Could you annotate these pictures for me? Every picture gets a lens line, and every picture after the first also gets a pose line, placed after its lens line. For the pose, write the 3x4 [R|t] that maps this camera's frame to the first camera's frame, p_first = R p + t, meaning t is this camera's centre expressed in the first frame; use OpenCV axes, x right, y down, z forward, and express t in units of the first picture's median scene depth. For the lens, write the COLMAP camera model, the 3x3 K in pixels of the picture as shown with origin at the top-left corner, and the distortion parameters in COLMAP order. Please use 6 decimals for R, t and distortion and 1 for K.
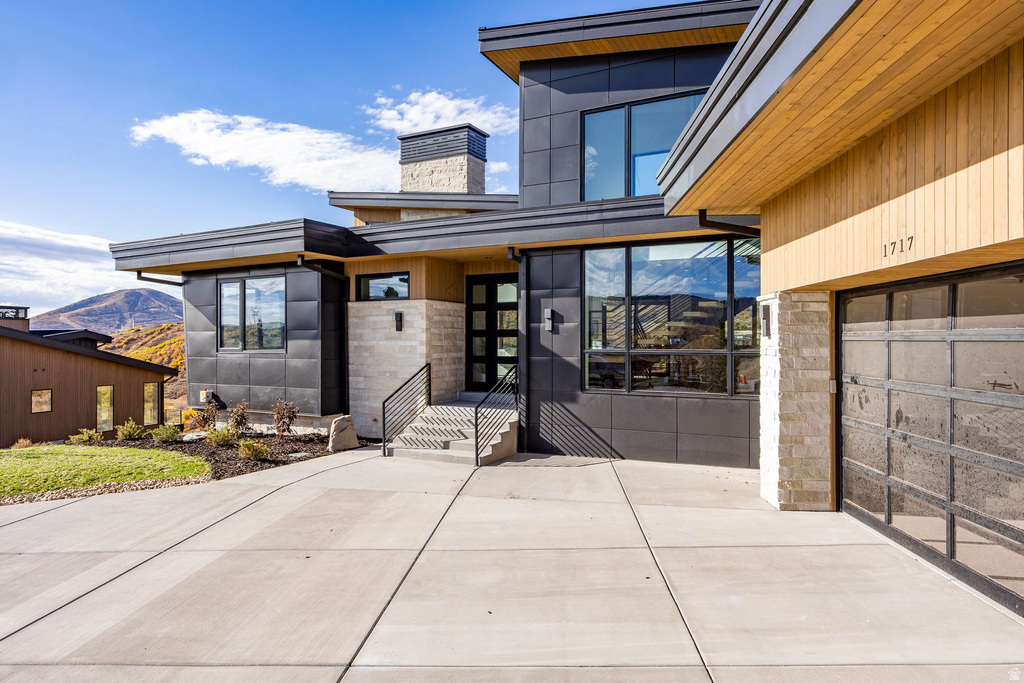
lens RADIAL K [[631.7, 0, 517.9], [0, 631.7, 335.5], [0, 0, 1]] dist [0.002581, -0.001624]
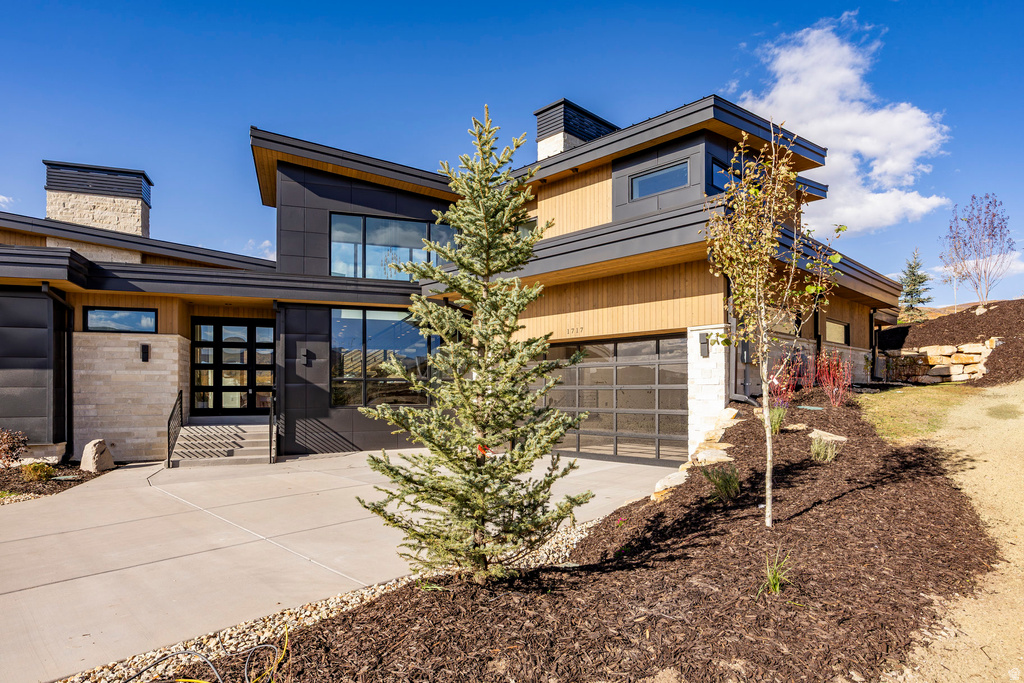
lens RADIAL K [[590.7, 0, 522.6], [0, 590.7, 386.8], [0, 0, 1]] dist [0.003507, -0.001325]
pose [[0.673716, 0.004896, 0.738974, -0.500766], [-0.002807, 0.999988, -0.004067, 0.038656], [-0.738985, 0.000666, 0.673721, -0.184019]]
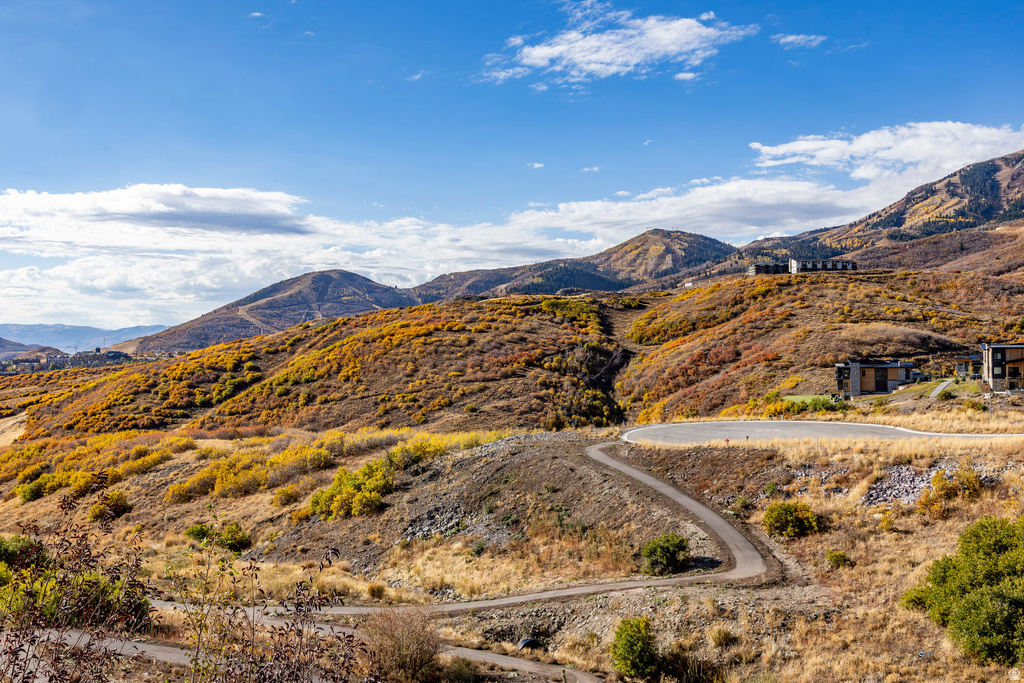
lens RADIAL K [[978.9, 0, 506.0], [0, 978.9, 348.1], [0, 0, 1]] dist [0.001604, 0.000000]
pose [[0.936164, -0.009157, -0.351444, 0.276111], [0.016339, 0.999714, 0.017476, 0.023494], [0.351184, -0.022103, 0.936046, 1.916798]]
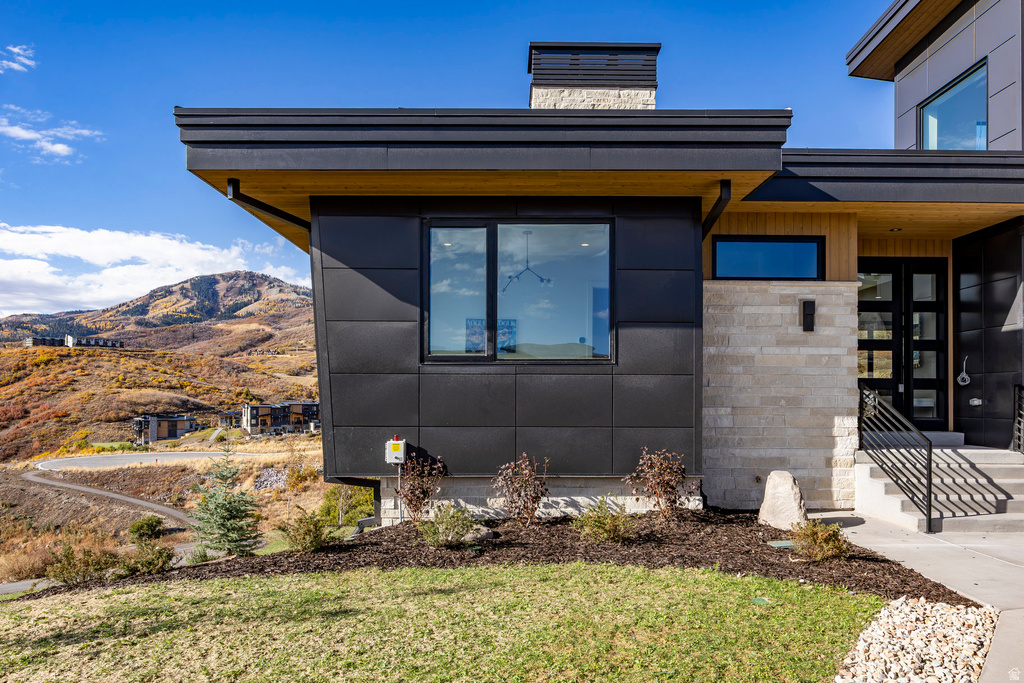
lens RADIAL K [[721.0, 0, 510.2], [0, 721.0, 389.2], [0, 0, 1]] dist [0.001328, 0.000359]
pose [[0.881566, 0.011991, 0.471908, -0.761204], [-0.009647, 0.999926, -0.007386, 0.056531], [-0.471962, 0.001959, 0.881617, 0.511940]]
